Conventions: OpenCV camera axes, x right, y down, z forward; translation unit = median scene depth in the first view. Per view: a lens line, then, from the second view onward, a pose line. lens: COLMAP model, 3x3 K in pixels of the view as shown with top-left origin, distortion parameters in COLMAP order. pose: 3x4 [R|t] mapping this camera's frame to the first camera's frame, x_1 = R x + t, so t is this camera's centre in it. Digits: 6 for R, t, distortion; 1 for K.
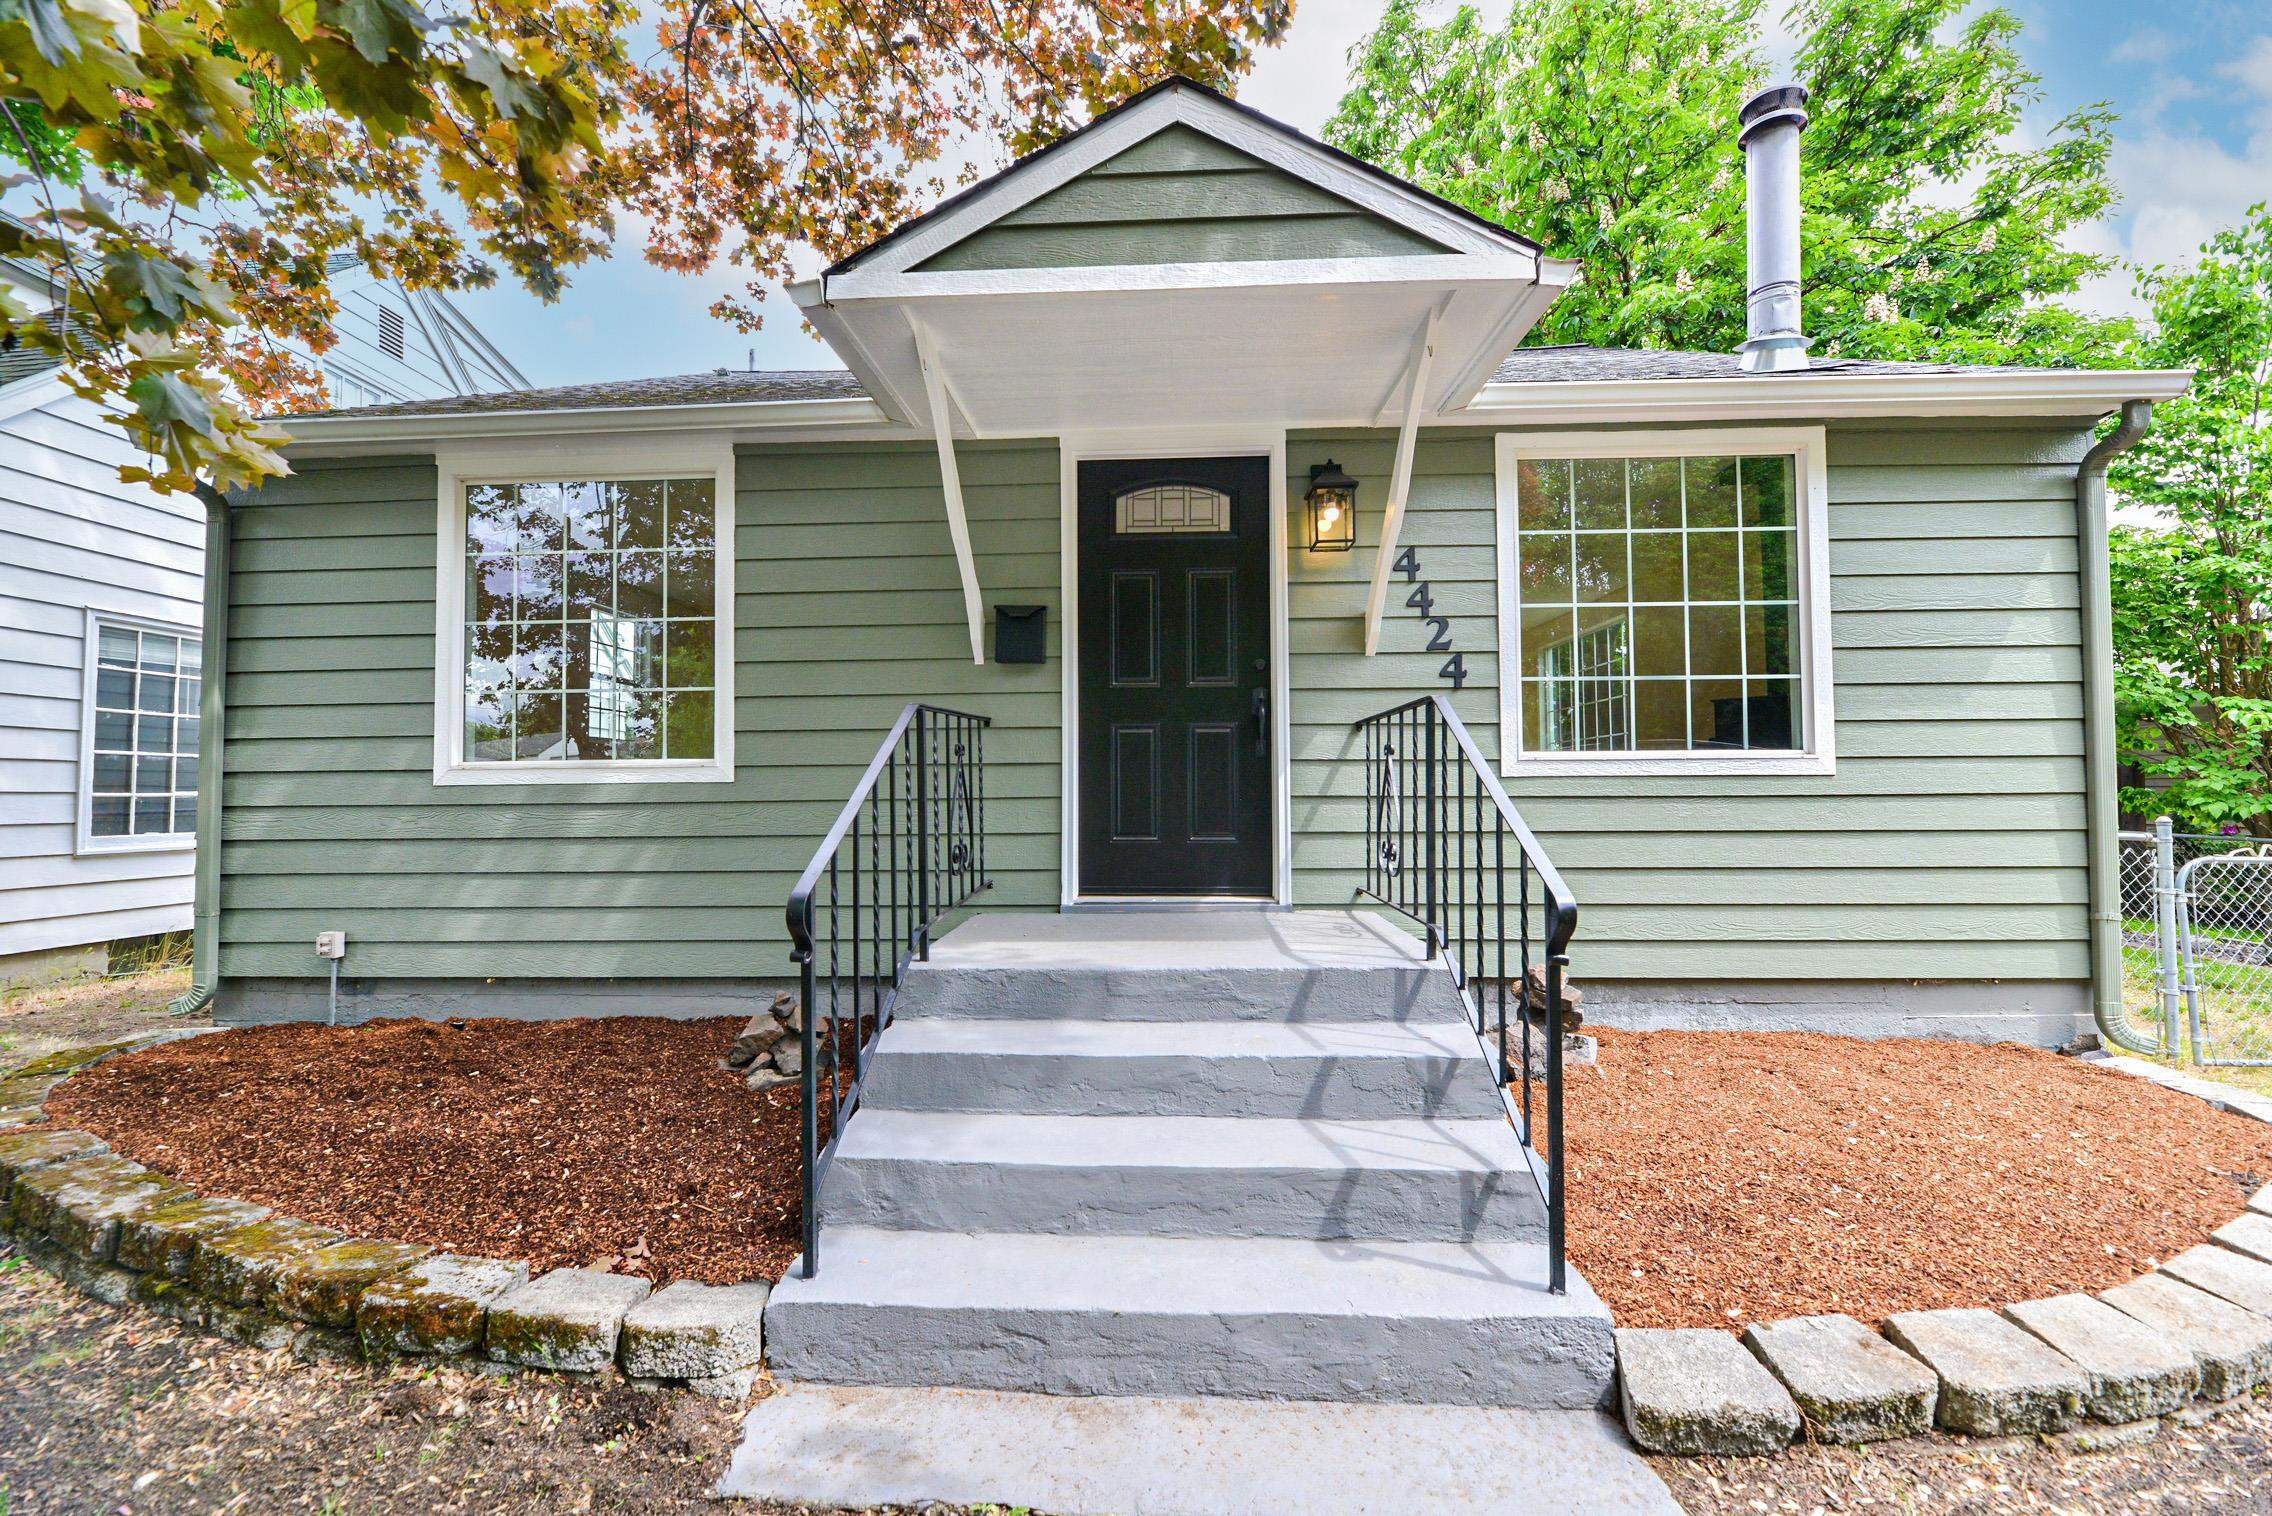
lens RADIAL K [[906.0, 0, 1136.0], [0, 906.0, 758.0], [0, 0, 1]] dist [-0.007948, 0.000068]
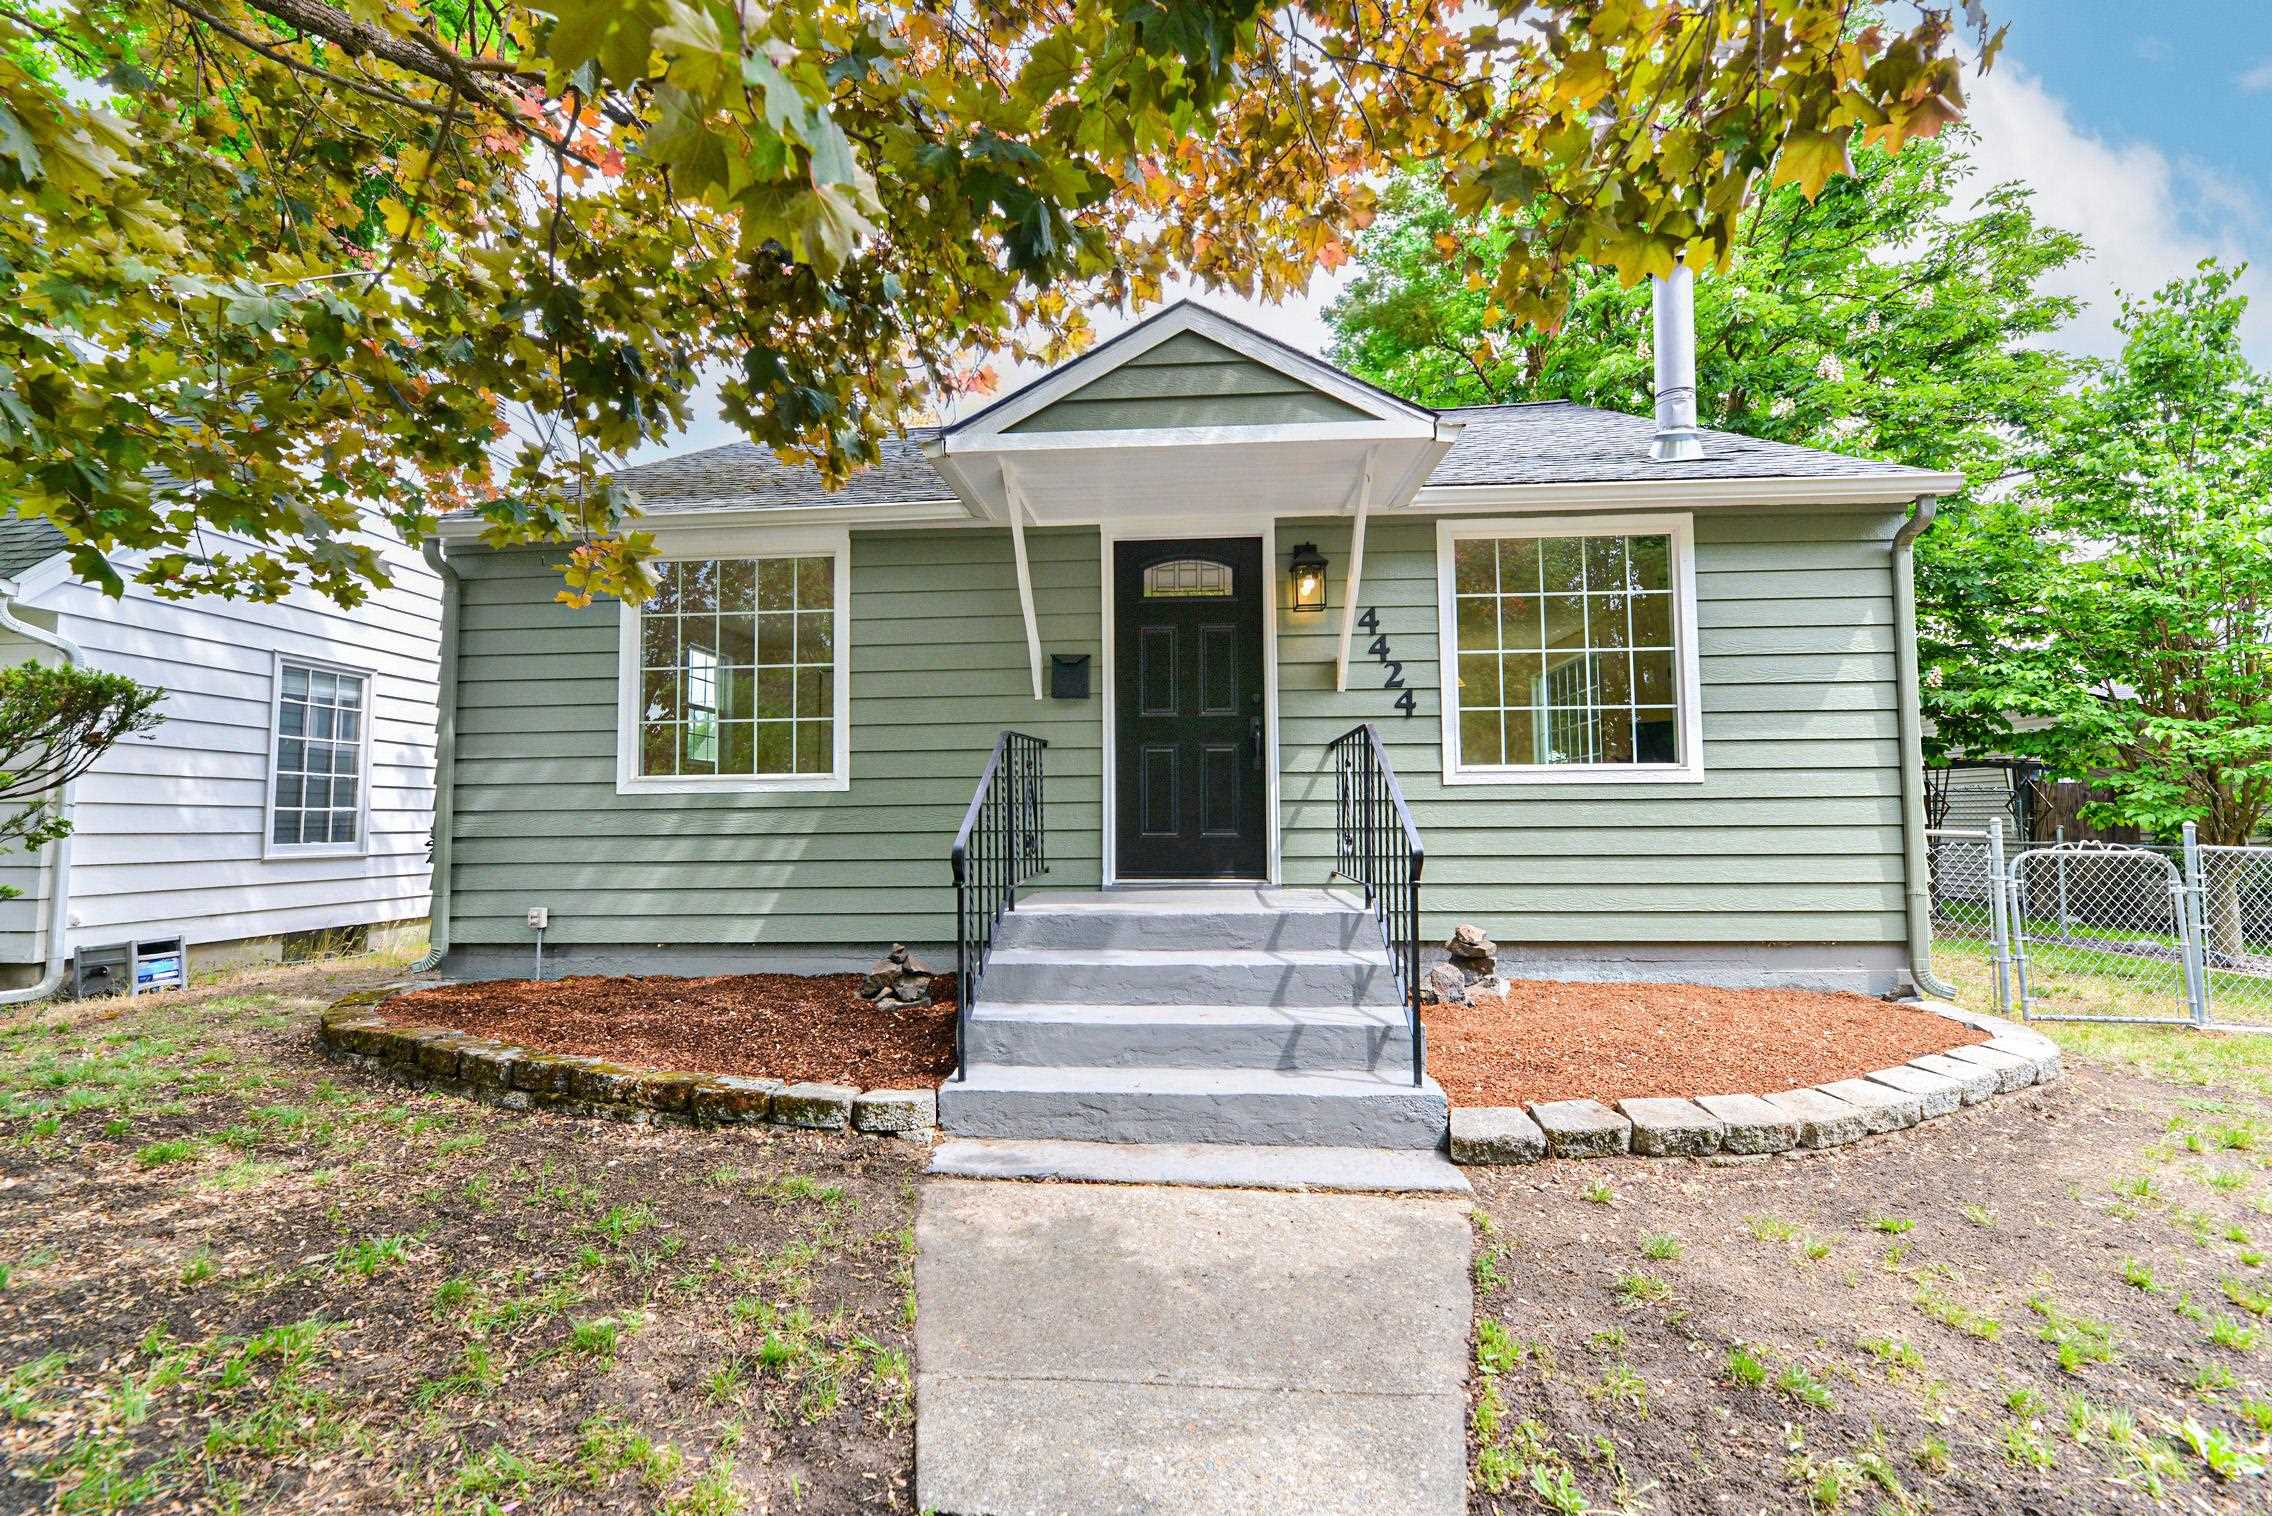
lens RADIAL K [[958.6, 0, 1146.3], [0, 958.6, 754.4], [0, 0, 1]] dist [-0.003282, -0.000714]
pose [[0.999911, -0.003417, -0.012919, -0.001567], [0.003014, 0.999513, -0.031060, 0.018720], [0.013019, 0.031019, 0.999434, -0.375732]]
